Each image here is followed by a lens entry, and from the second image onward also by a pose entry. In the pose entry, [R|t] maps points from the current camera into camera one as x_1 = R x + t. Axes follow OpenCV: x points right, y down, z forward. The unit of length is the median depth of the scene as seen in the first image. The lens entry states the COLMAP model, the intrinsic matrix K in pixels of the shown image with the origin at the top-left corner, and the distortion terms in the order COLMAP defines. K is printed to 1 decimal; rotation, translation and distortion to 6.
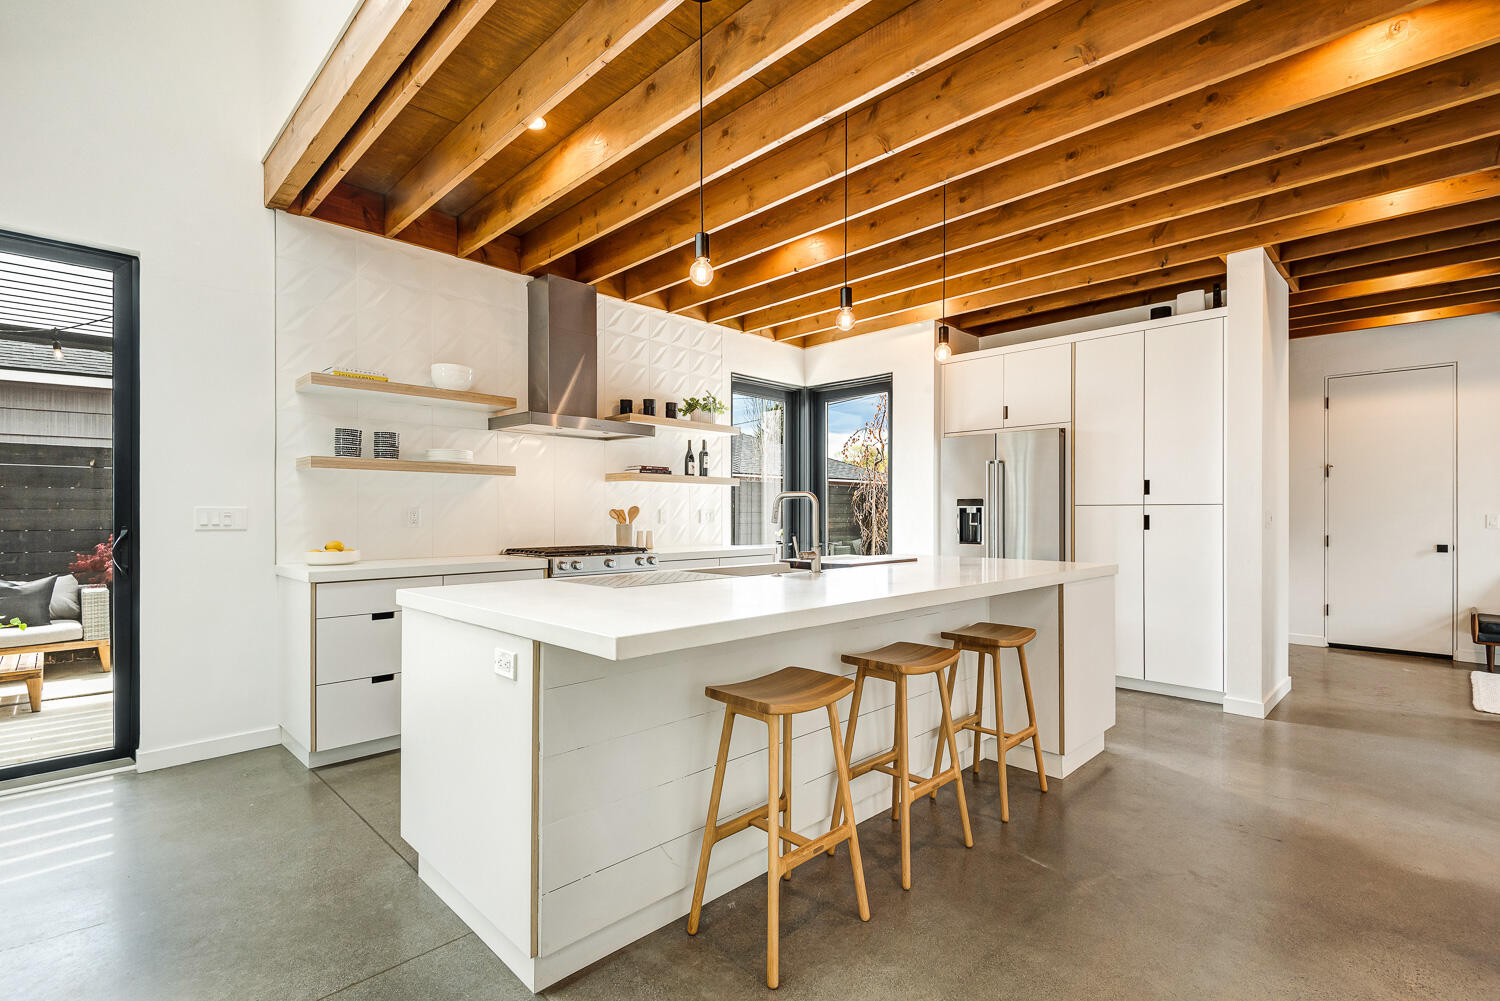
lens RADIAL K [[700.6, 0, 748.6], [0, 700.6, 506.5], [0, 0, 1]] dist [0.043515, -0.026809]
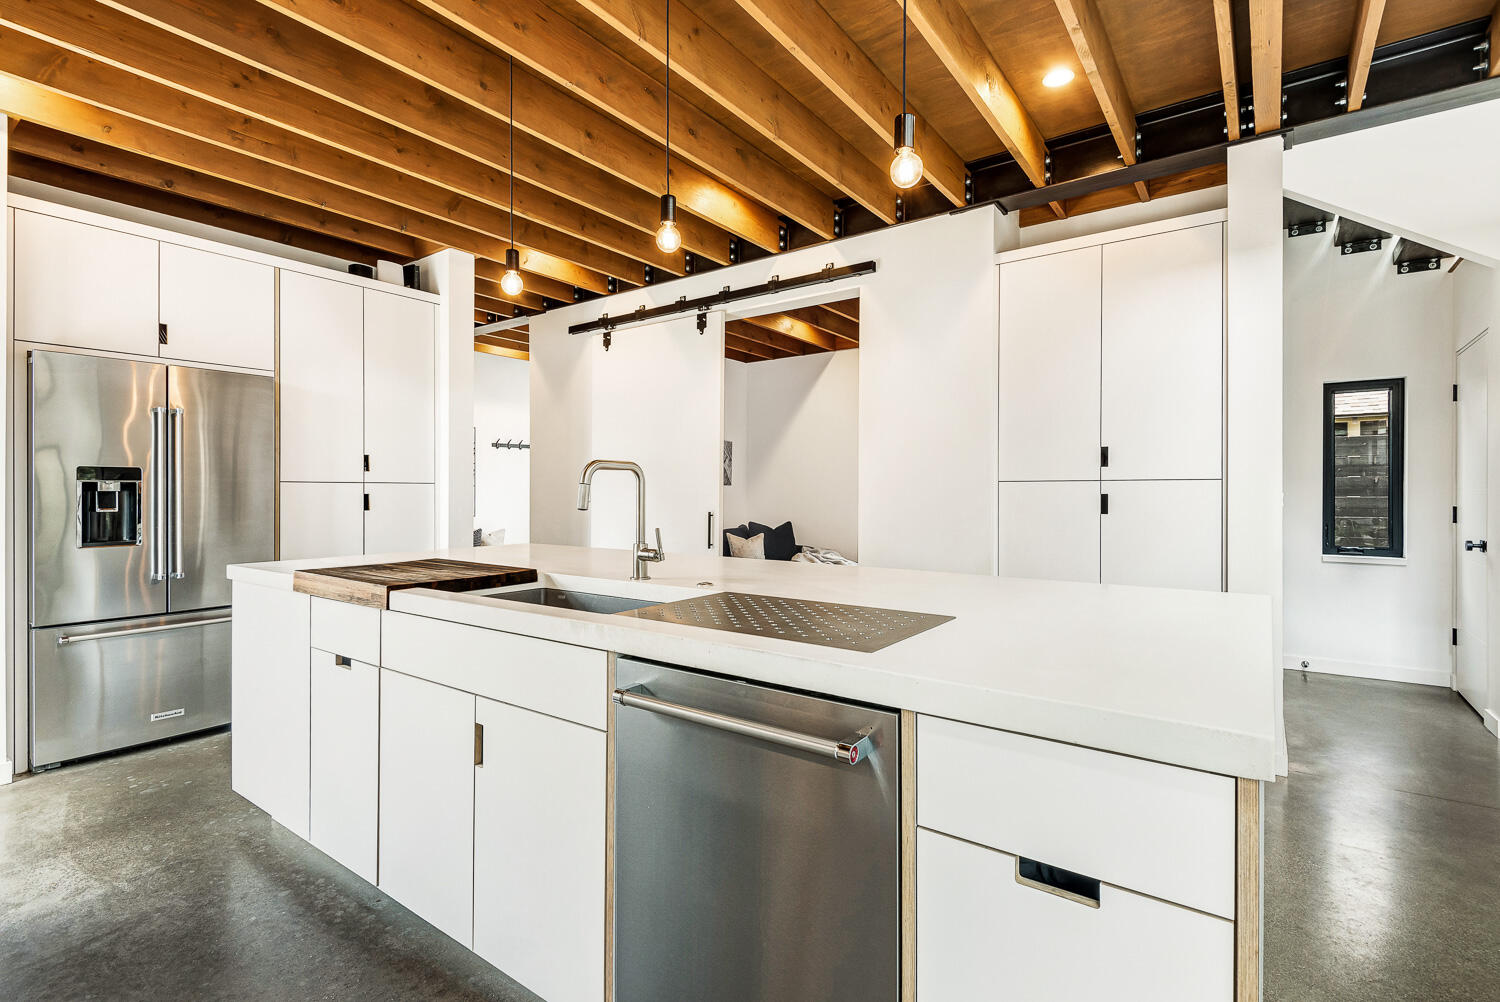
lens RADIAL K [[700.6, 0, 748.6], [0, 700.6, 507.0], [0, 0, 1]] dist [0.043515, -0.026809]
pose [[-0.147026, -0.010067, 0.989081, -0.358810], [0.005100, 0.999927, 0.010935, 0.019091], [-0.989119, 0.006652, -0.146964, 0.594846]]
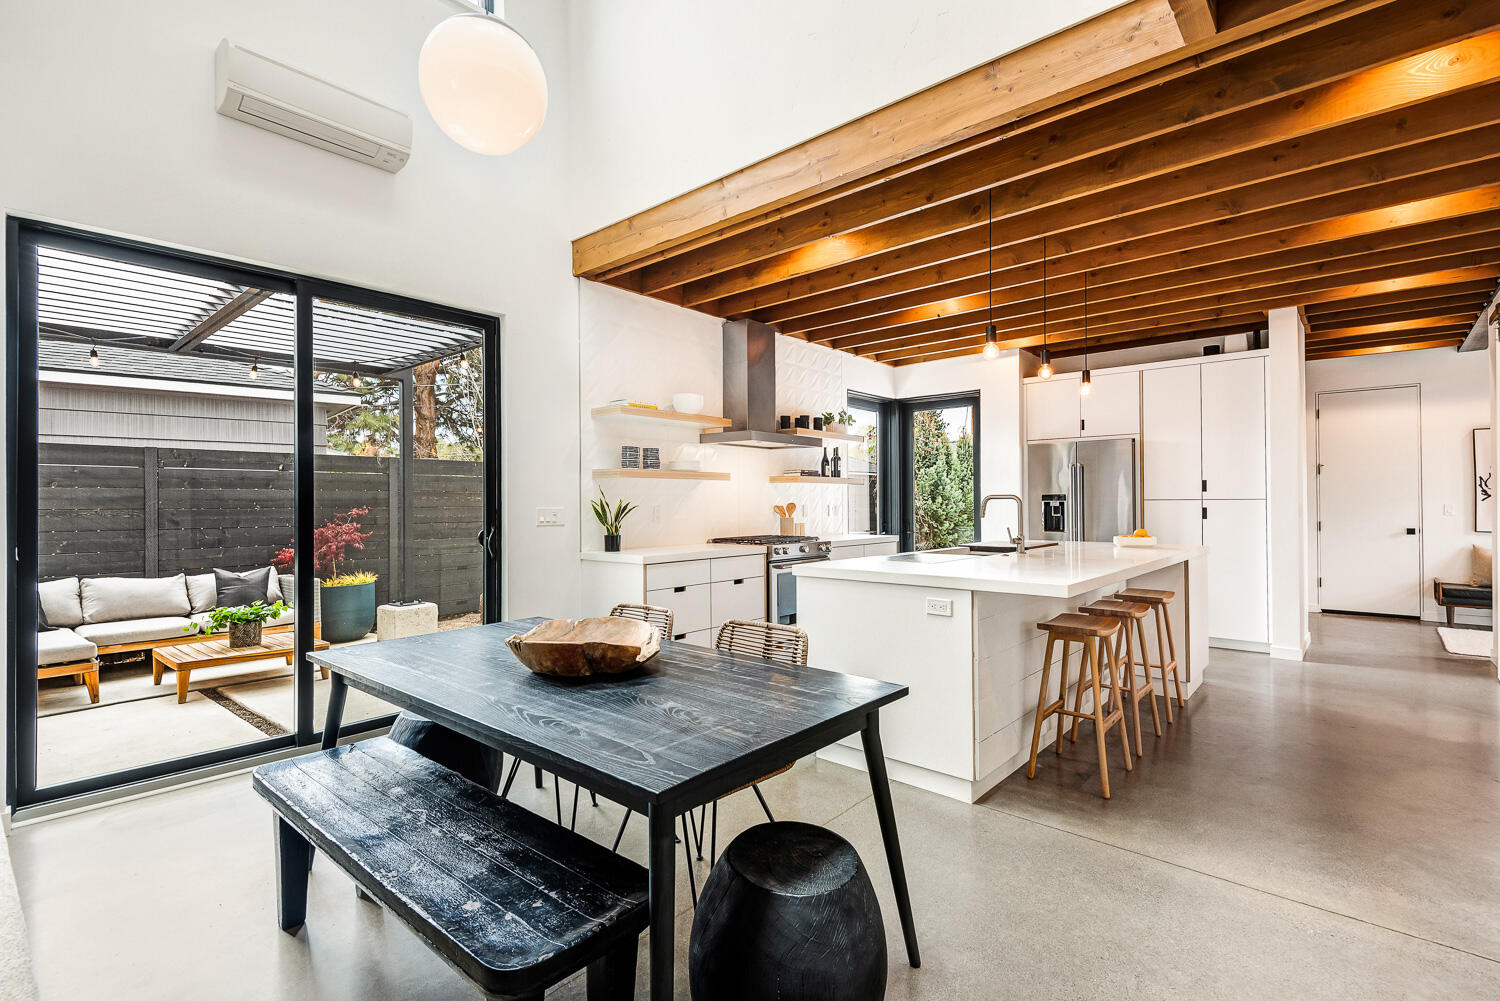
lens RADIAL K [[700.6, 0, 748.6], [0, 700.6, 506.5], [0, 0, 1]] dist [0.043515, -0.026809]
pose [[0.998119, -0.006944, 0.060907, -0.306506], [0.006023, 0.999865, 0.015295, -0.013055], [-0.061005, -0.014900, 0.998026, -0.207422]]
